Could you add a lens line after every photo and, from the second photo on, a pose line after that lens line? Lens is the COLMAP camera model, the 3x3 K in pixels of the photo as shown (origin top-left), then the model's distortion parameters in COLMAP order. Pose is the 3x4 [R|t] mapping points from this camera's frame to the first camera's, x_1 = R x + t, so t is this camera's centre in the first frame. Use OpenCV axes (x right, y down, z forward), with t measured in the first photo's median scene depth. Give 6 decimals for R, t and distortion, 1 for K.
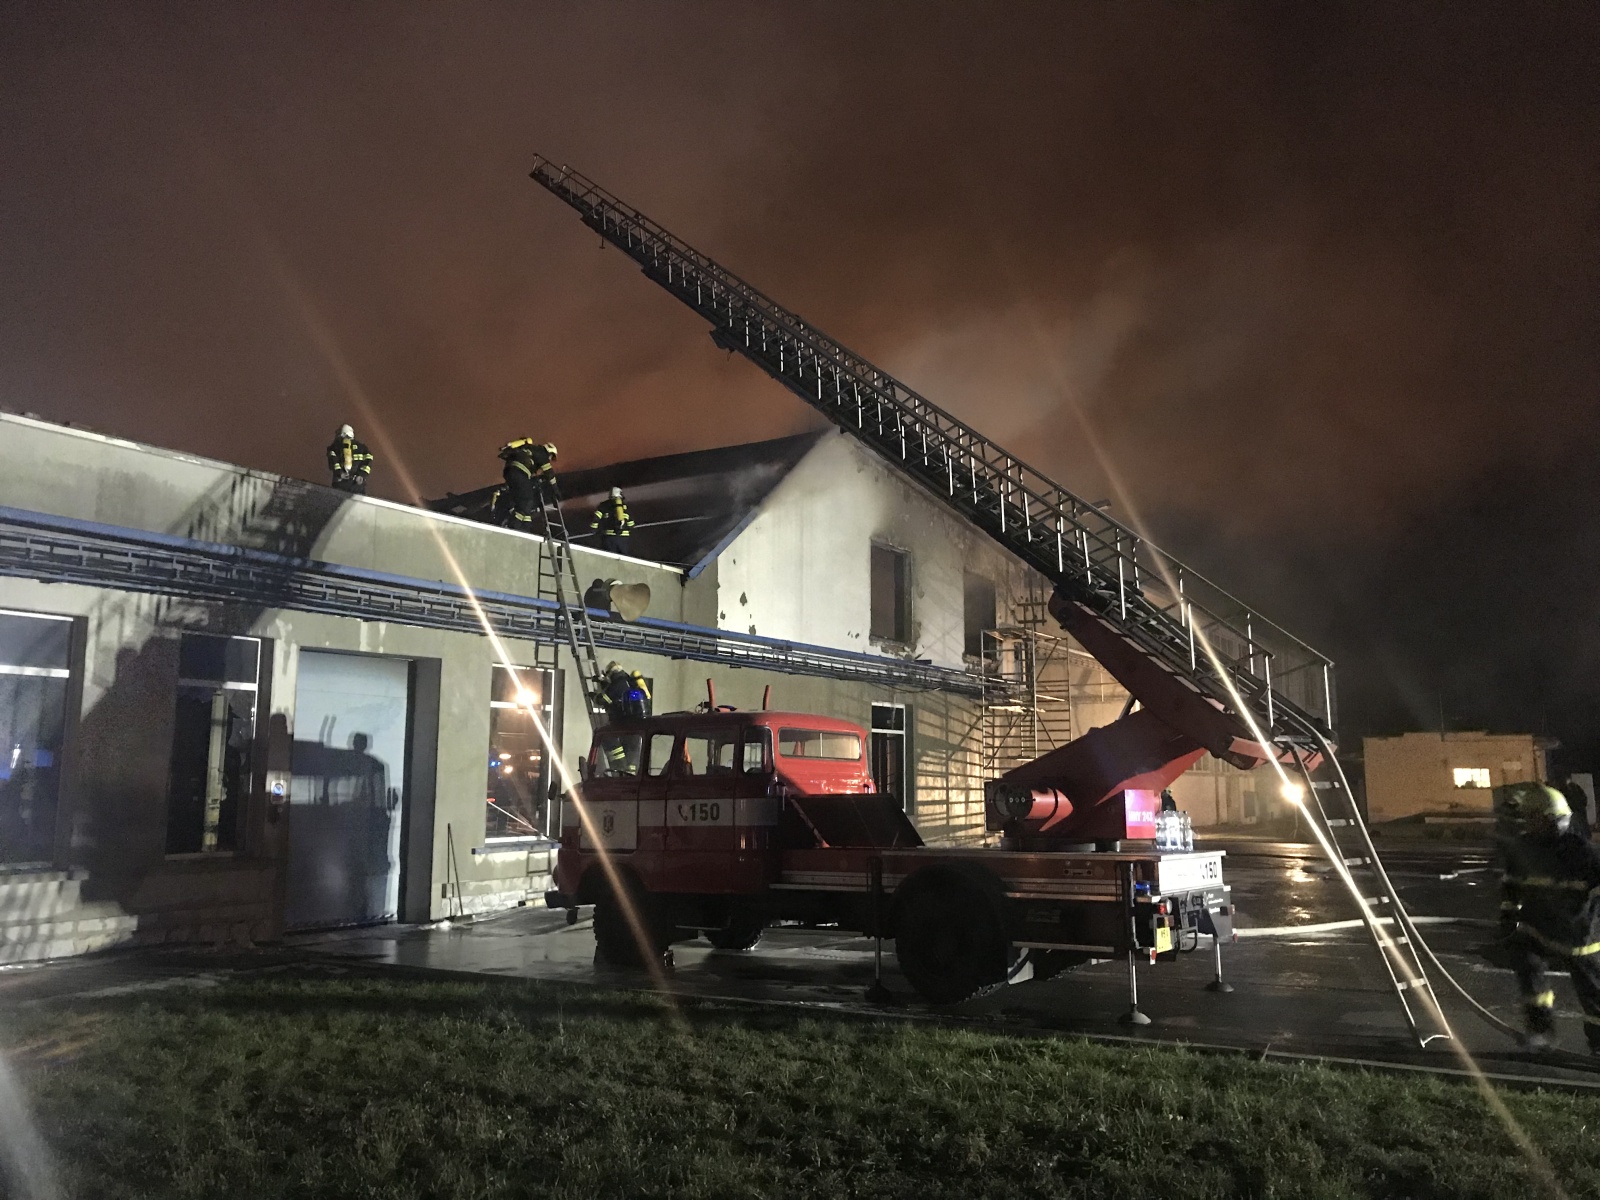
lens RADIAL K [[1306.7, 0, 800.0], [0, 1306.7, 600.0], [0, 0, 1]] dist [0.038019, 0.003059]
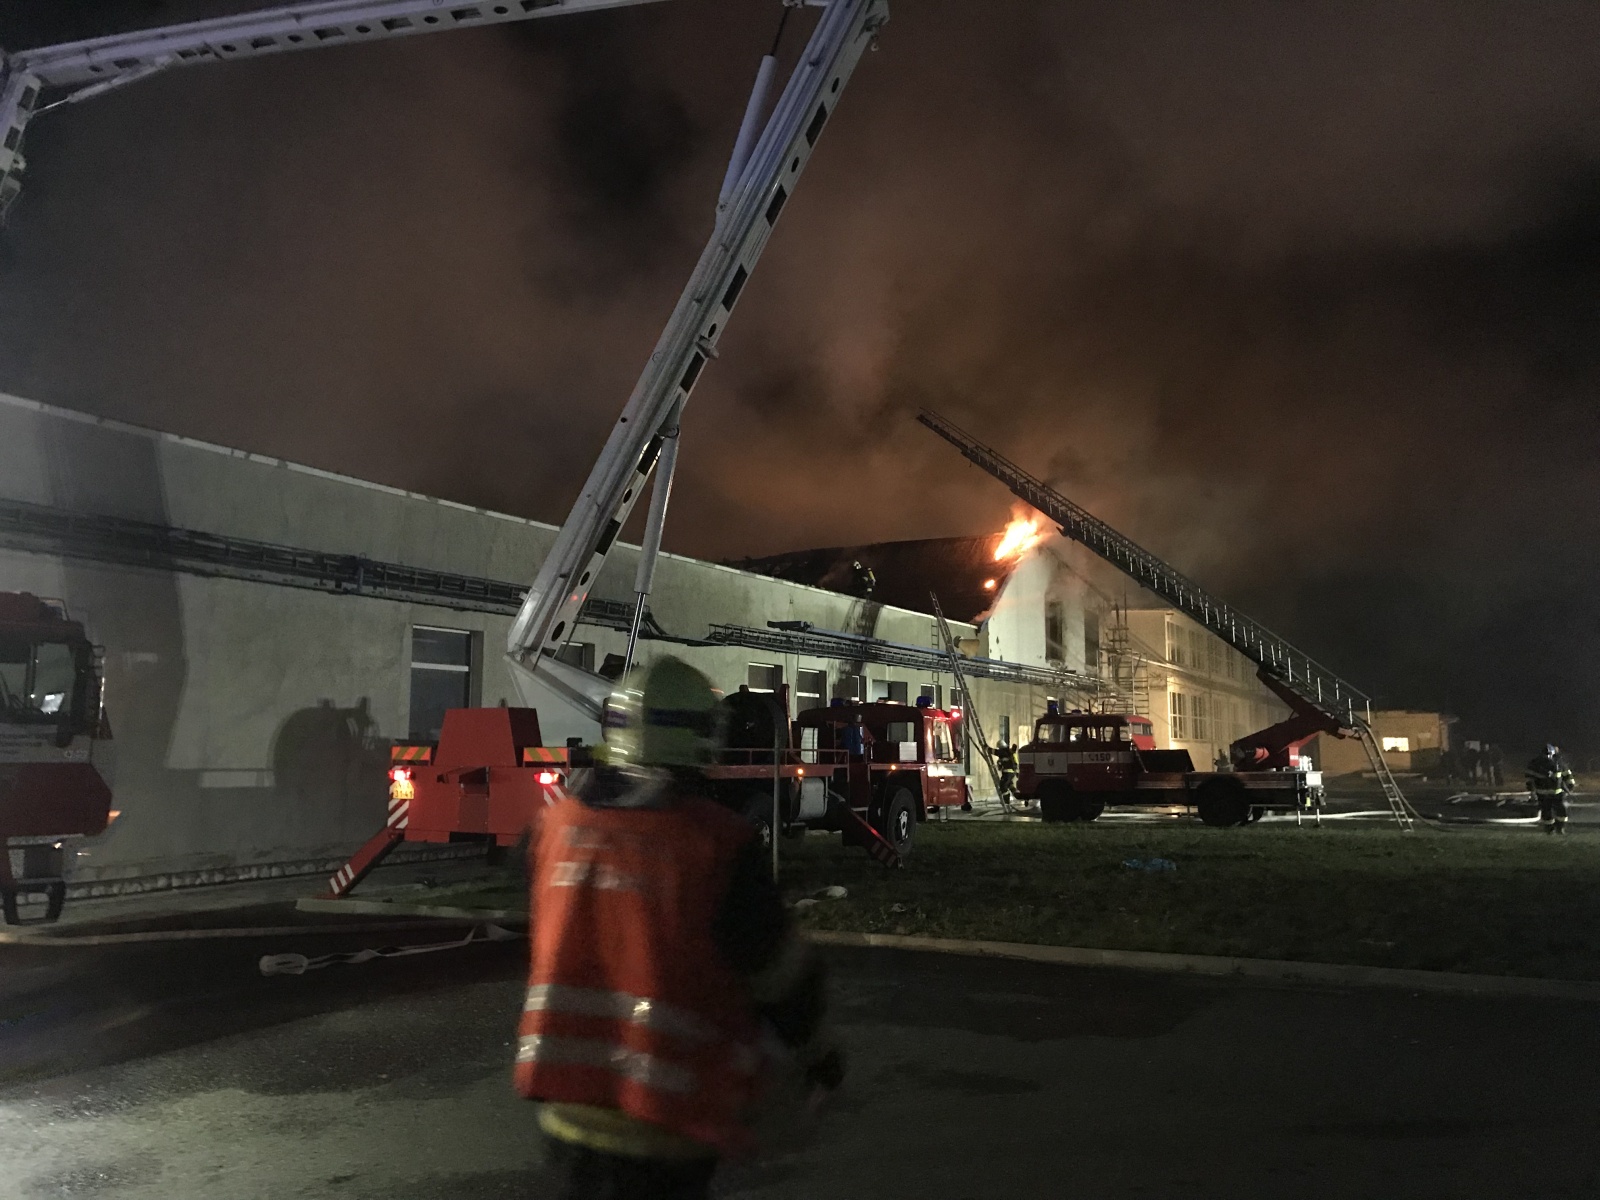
lens RADIAL K [[1287.1, 0, 760.9], [0, 1287.1, 601.2], [0, 0, 1]] dist [-0.002420, 0.000109]
pose [[0.999763, 0.006273, 0.020854, -0.606586], [-0.006768, 0.999695, 0.023744, -0.140219], [-0.020699, -0.023879, 0.999501, -1.077032]]
